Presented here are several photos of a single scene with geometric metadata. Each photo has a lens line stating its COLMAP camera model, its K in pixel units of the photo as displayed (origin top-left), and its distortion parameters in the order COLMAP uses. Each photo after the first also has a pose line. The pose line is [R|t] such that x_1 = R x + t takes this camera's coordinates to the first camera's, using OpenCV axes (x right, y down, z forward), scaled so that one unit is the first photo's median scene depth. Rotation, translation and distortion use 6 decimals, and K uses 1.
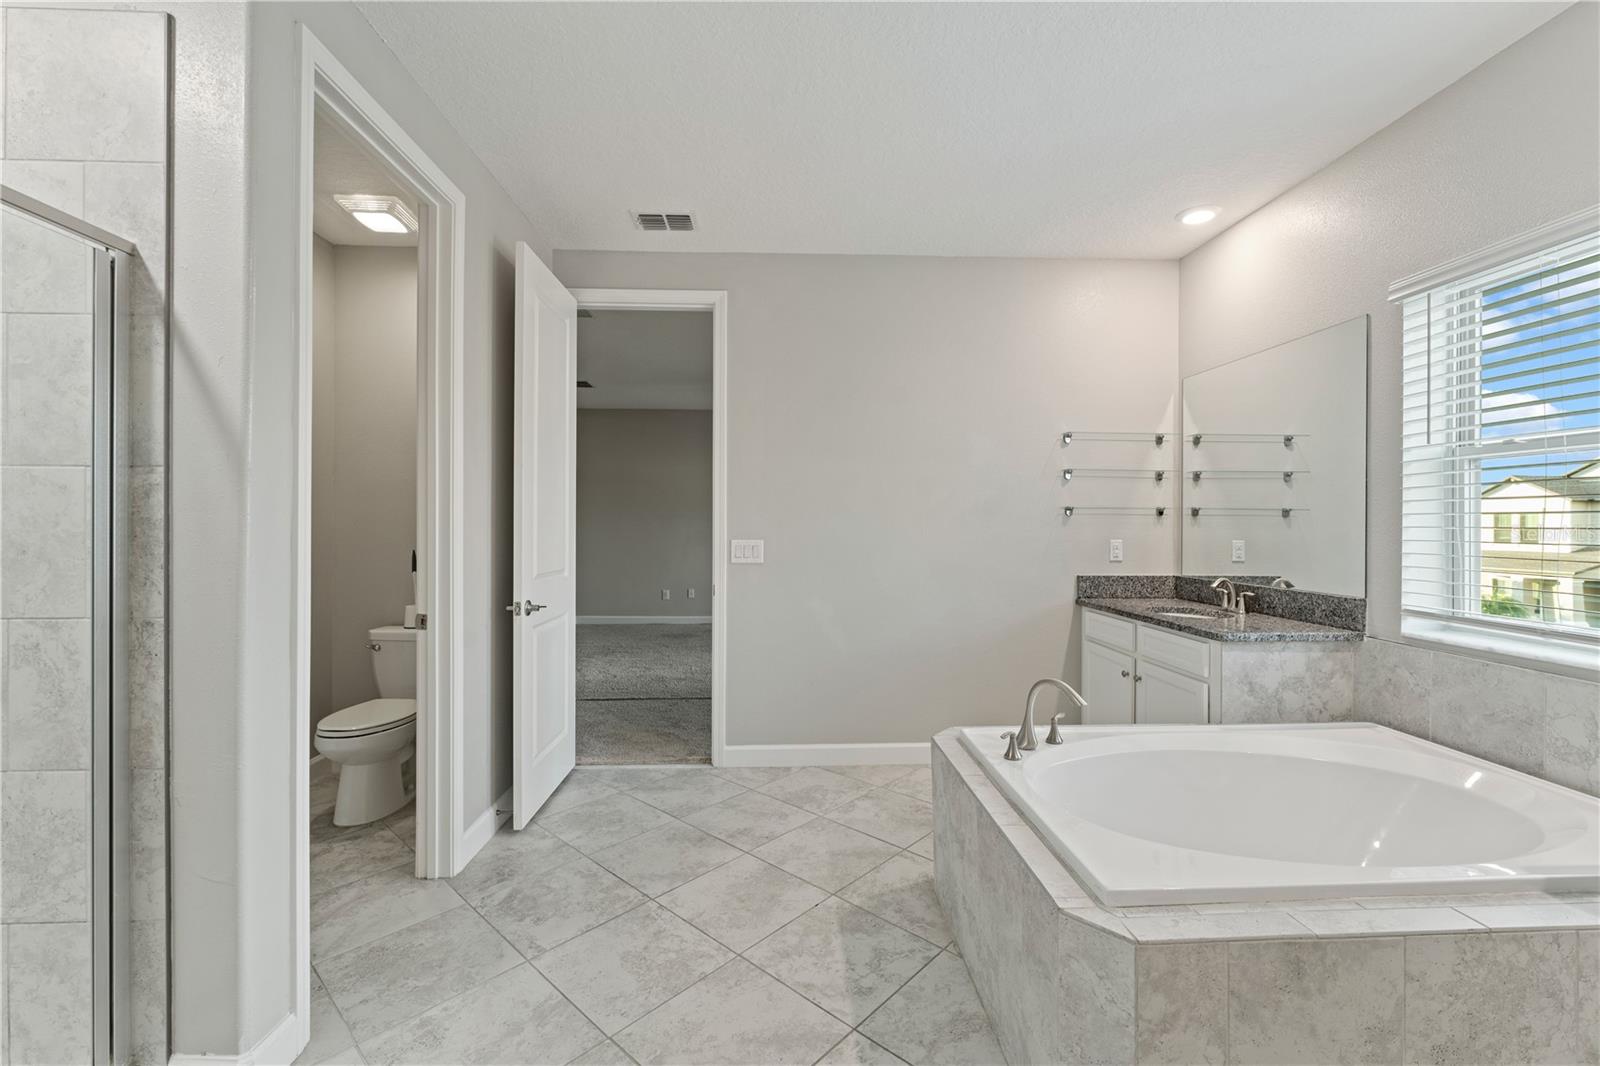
lens RADIAL K [[685.8, 0, 799.9], [0, 685.8, 524.8], [0, 0, 1]] dist [-0.002082, 0.000118]
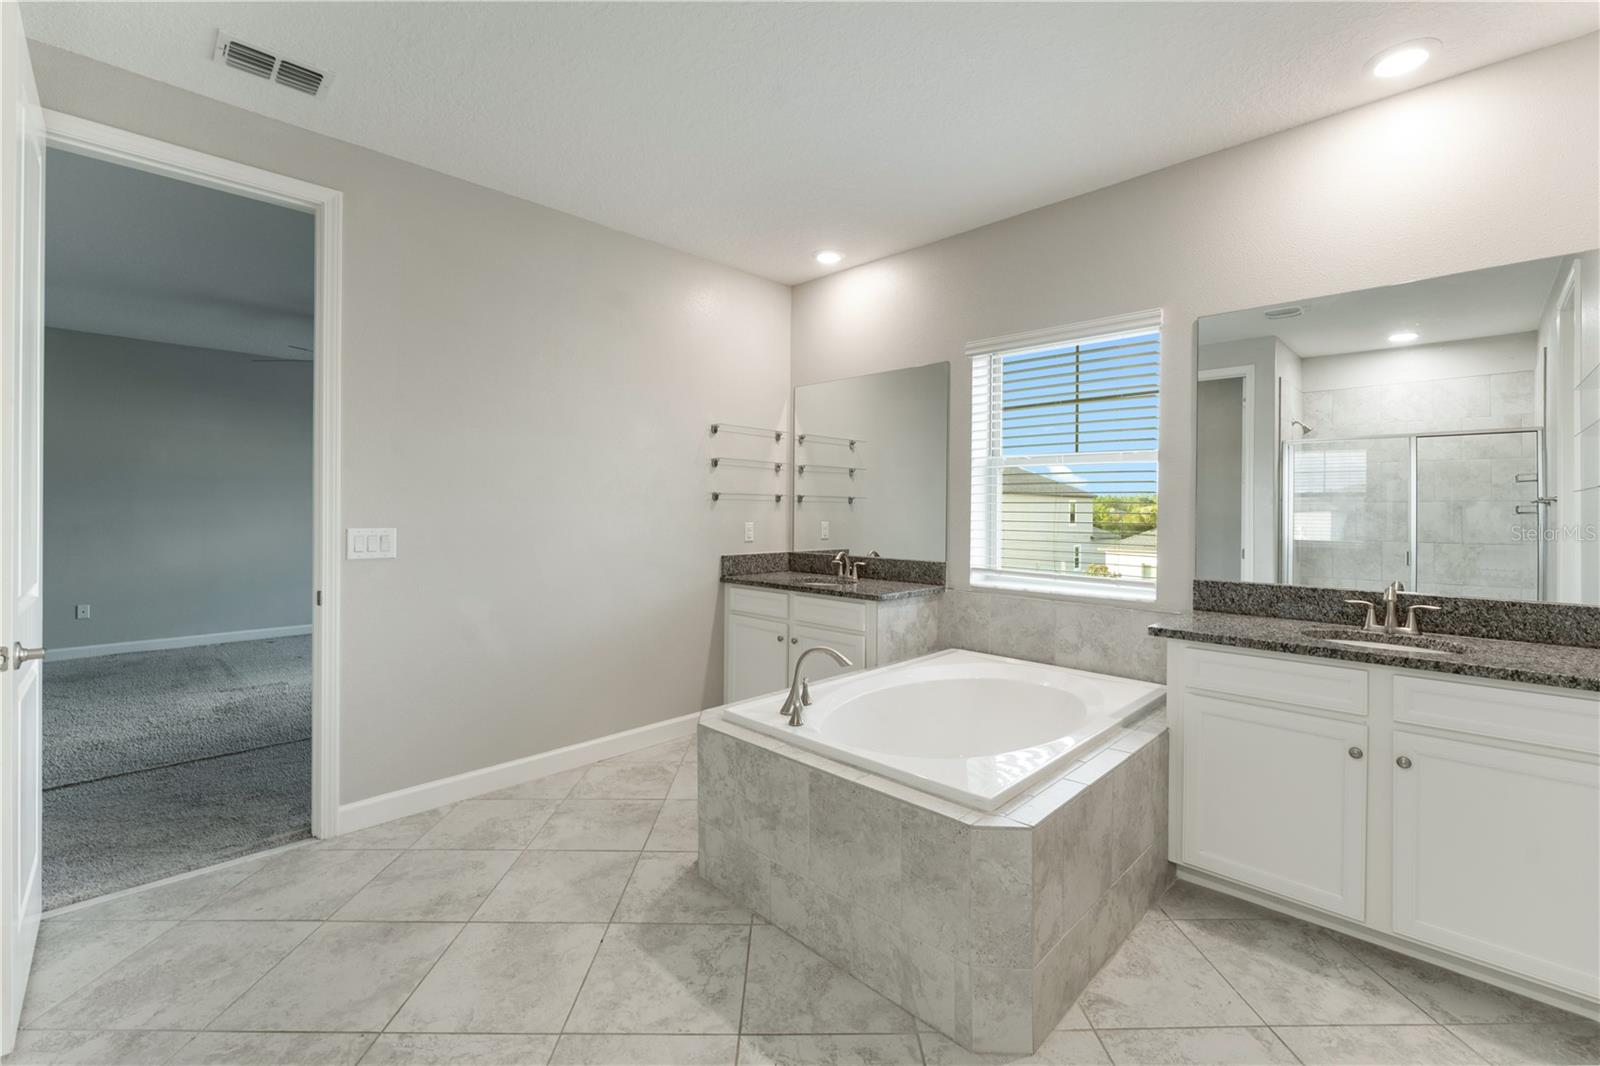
lens RADIAL K [[685.8, 0, 800.5], [0, 685.8, 512.4], [0, 0, 1]] dist [-0.002082, 0.000118]
pose [[0.728391, -0.001725, 0.685159, -0.323564], [-0.002752, 0.999981, 0.005444, -0.001486], [-0.685156, -0.005851, 0.728373, 0.153728]]
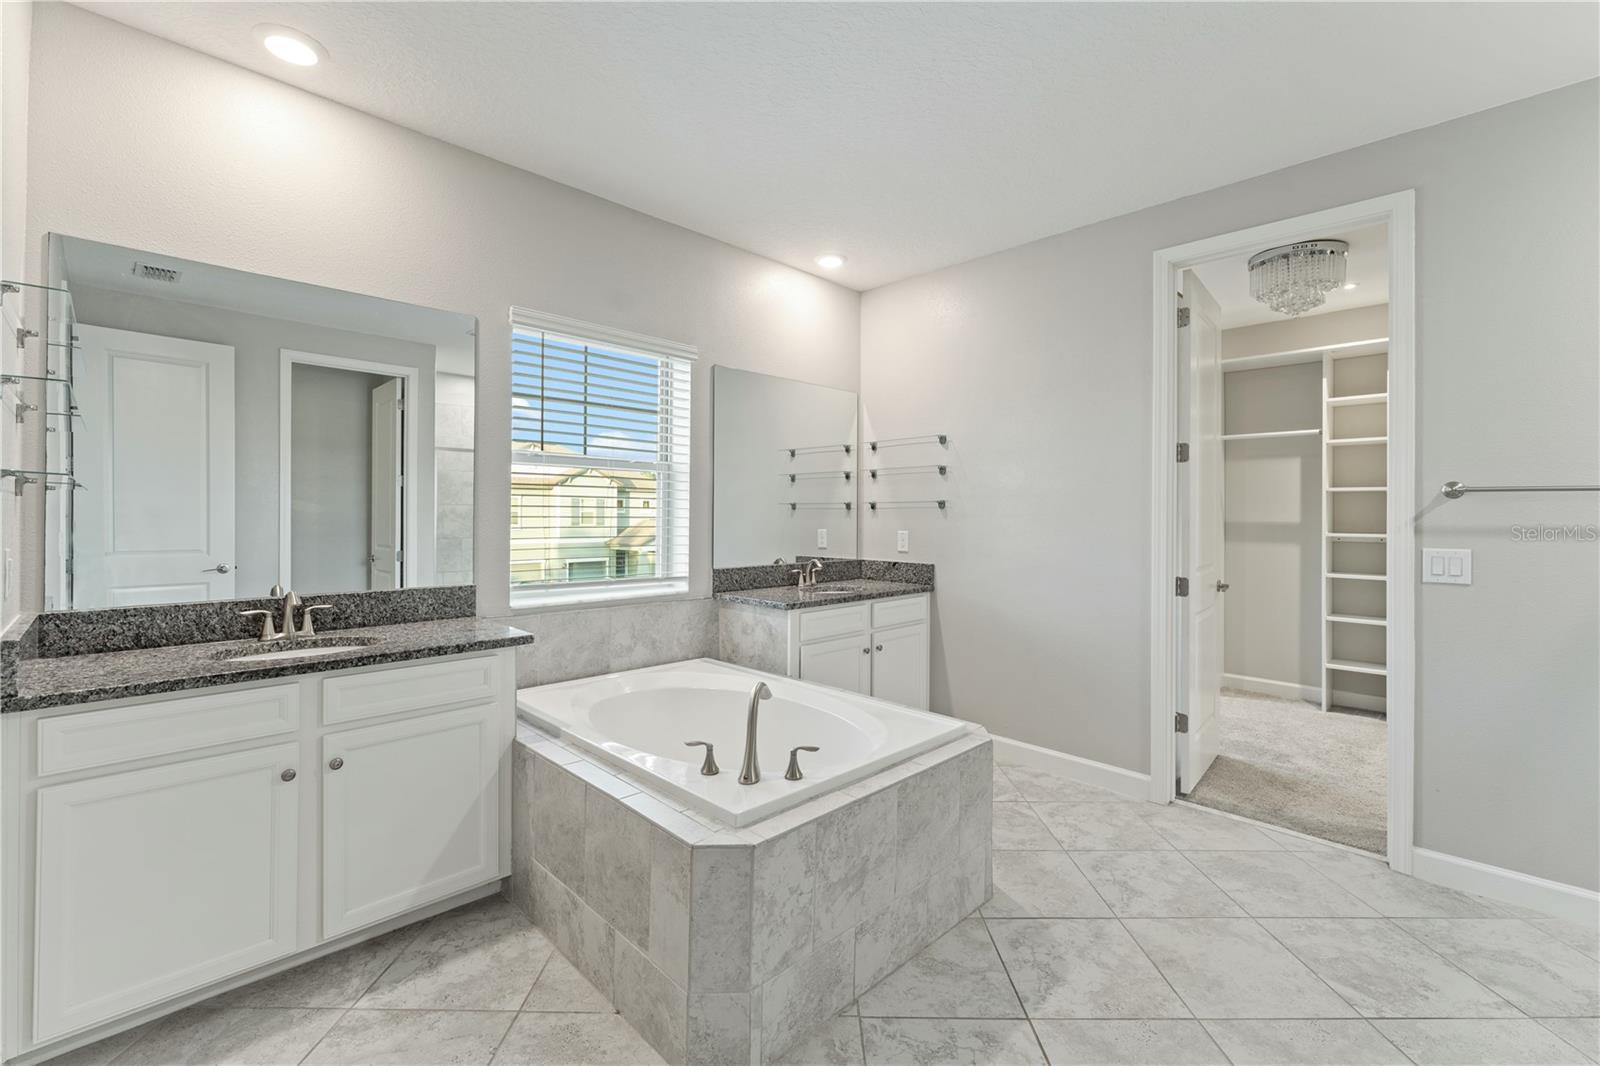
lens RADIAL K [[685.8, 0, 813.9], [0, 685.8, 539.6], [0, 0, 1]] dist [-0.002082, 0.000118]
pose [[-0.696690, -0.020693, 0.717074, -0.253970], [-0.003310, 0.999666, 0.025632, 0.008143], [-0.717365, 0.015484, -0.696525, 1.198534]]
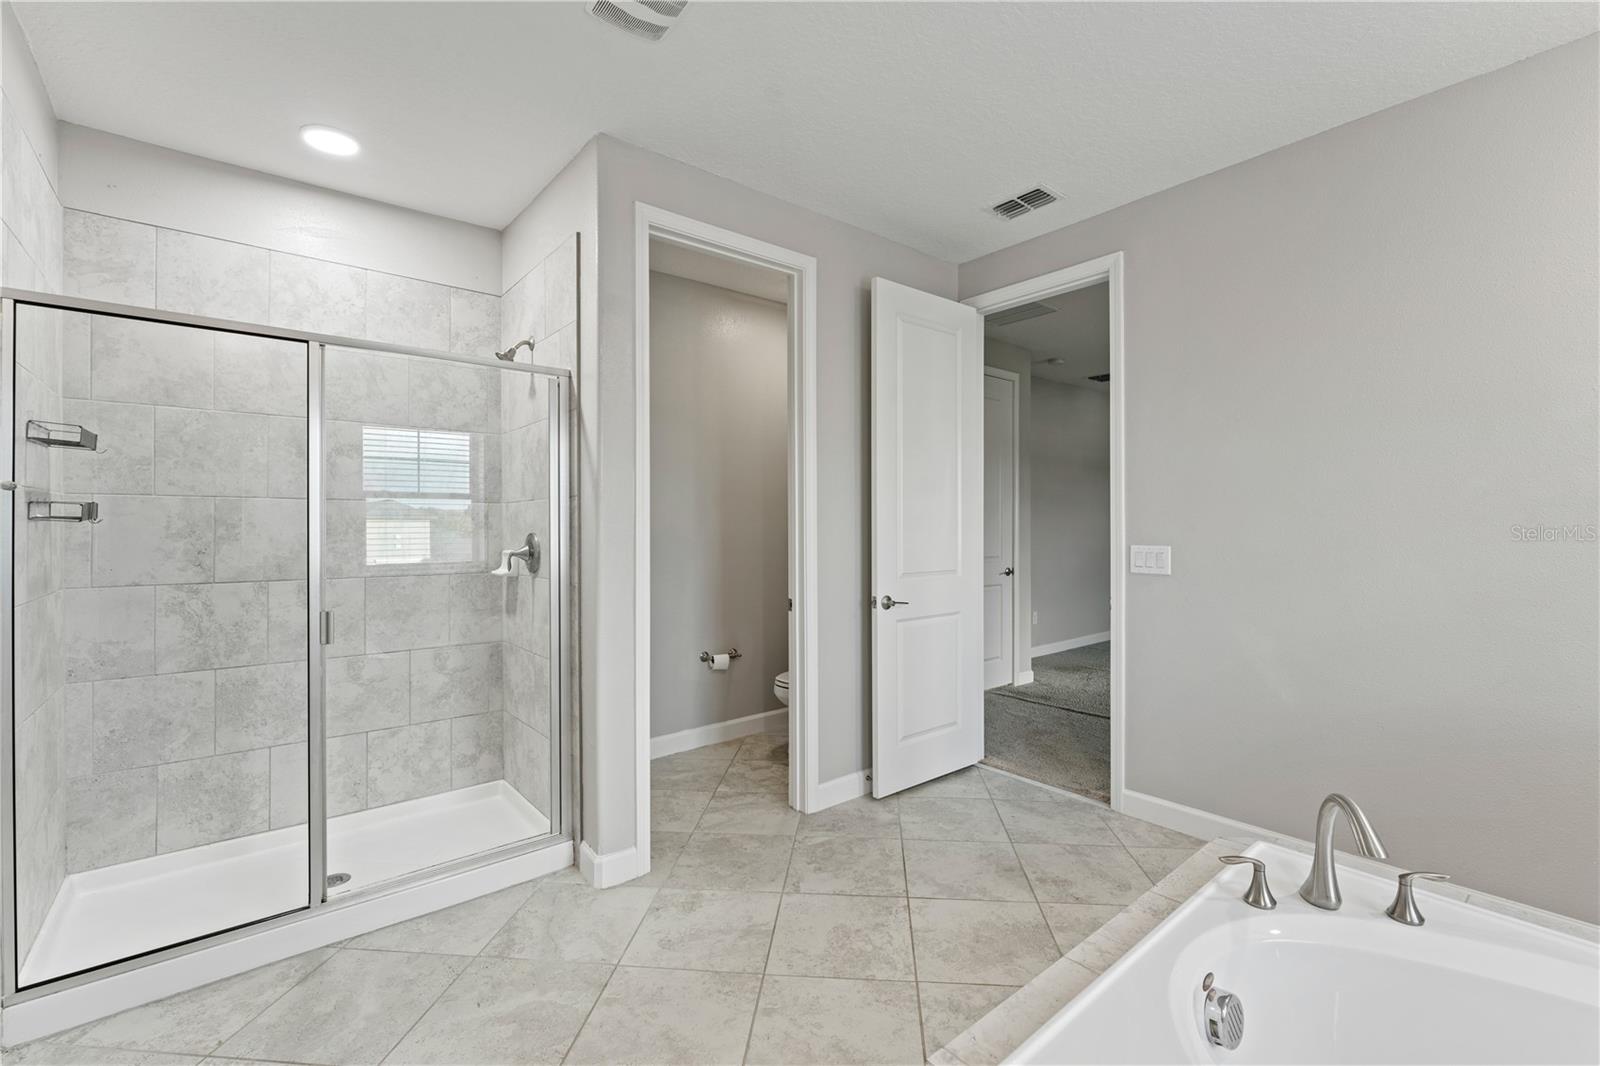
lens RADIAL K [[685.8, 0, 798.4], [0, 685.8, 527.3], [0, 0, 1]] dist [-0.002082, 0.000118]
pose [[0.599411, -0.002626, -0.800437, 0.421225], [0.003976, 0.999992, -0.000303, -0.001977], [0.800432, -0.003001, 0.599416, 0.220850]]
